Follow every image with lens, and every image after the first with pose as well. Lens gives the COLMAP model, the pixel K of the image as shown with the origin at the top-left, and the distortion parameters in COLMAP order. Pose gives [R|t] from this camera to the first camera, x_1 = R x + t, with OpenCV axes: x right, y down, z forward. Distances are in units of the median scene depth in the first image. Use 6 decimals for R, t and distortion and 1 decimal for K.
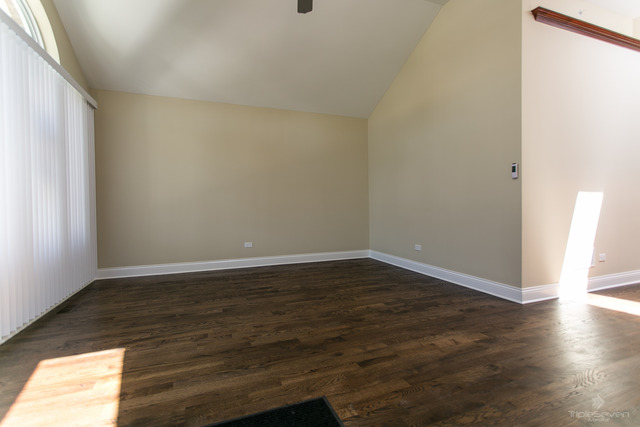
lens RADIAL K [[307.3, 0, 322.0], [0, 307.3, 211.5], [0, 0, 1]] dist [0.005127, -0.000888]
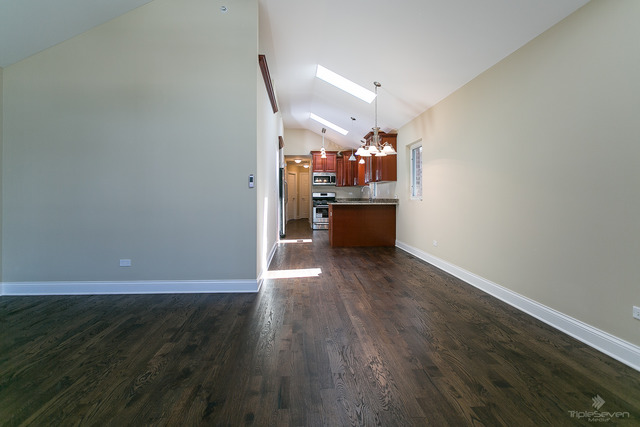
lens RADIAL K [[307.3, 0, 320.0], [0, 307.3, 193.5], [0, 0, 1]] dist [0.005127, -0.000888]
pose [[0.303481, 0.025573, 0.952494, -0.443975], [0.010069, 0.999498, -0.030043, -0.048566], [-0.952784, 0.018709, 0.303071, 0.409803]]
